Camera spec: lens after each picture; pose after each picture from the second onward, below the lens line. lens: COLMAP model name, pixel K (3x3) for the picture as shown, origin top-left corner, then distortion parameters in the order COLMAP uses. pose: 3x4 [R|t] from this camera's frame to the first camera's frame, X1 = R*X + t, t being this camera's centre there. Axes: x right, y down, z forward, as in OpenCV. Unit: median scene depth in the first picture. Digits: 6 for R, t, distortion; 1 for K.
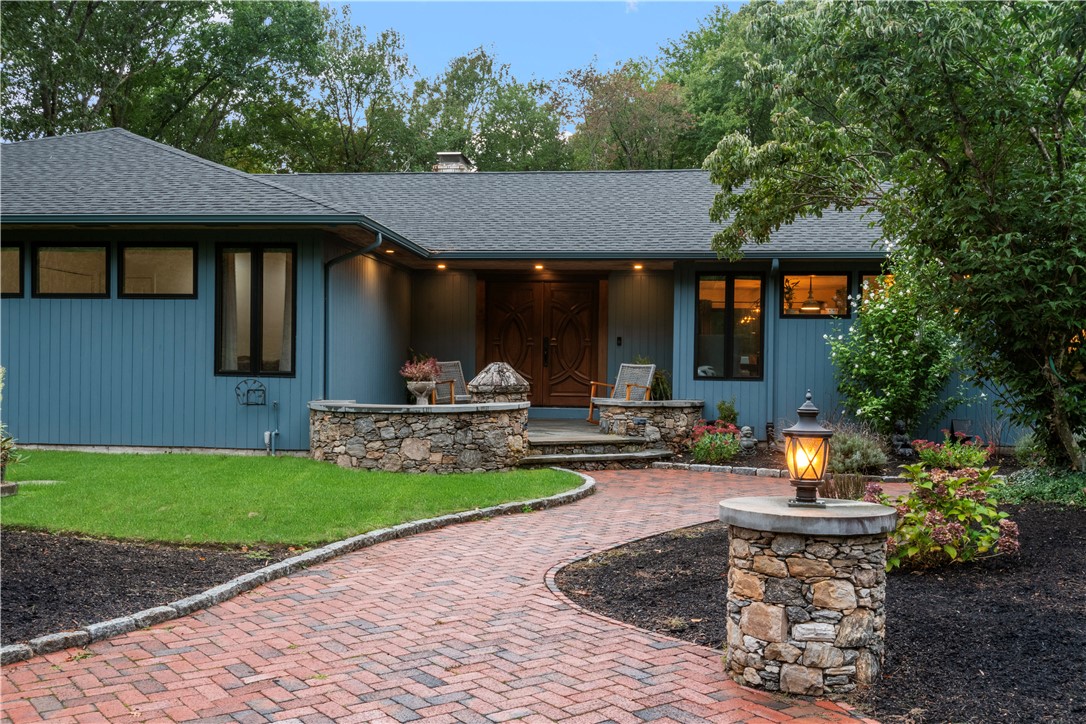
lens RADIAL K [[1126.1, 0, 533.2], [0, 1126.1, 392.6], [0, 0, 1]] dist [0.026705, 0.000000]
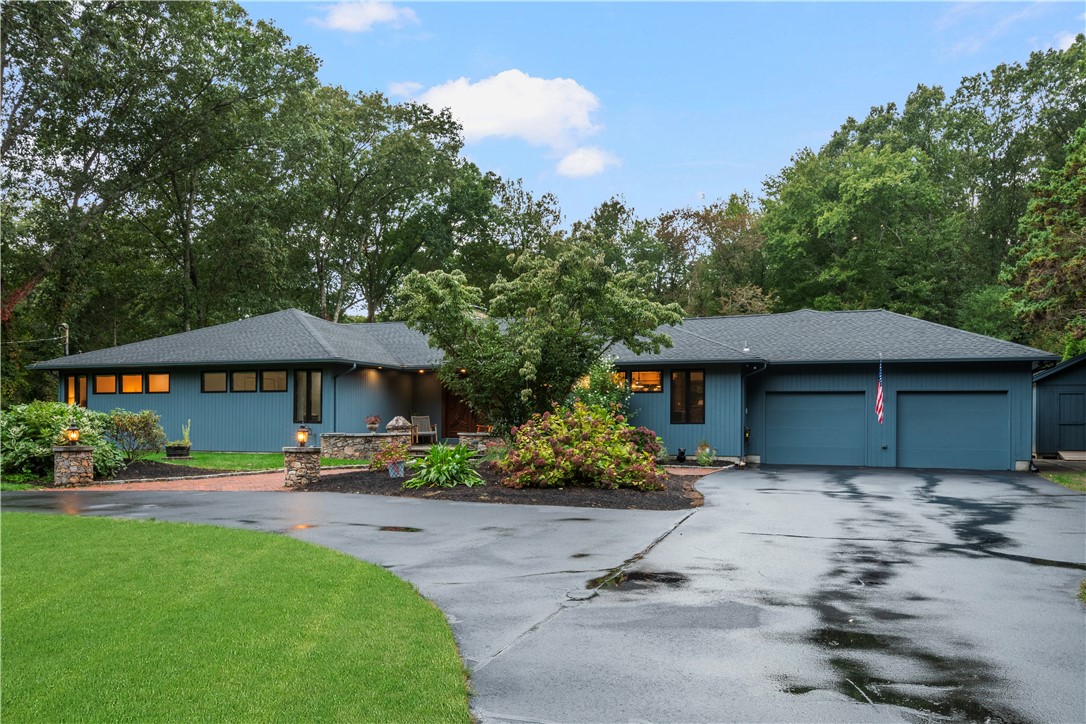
lens RADIAL K [[950.3, 0, 524.9], [0, 950.3, 407.7], [0, 0, 1]] dist [0.017619, 0.003778]
pose [[0.963842, -0.013512, -0.266132, 0.682356], [0.003533, 0.999274, -0.037939, 0.028916], [0.266452, 0.035627, 0.963190, -0.780479]]
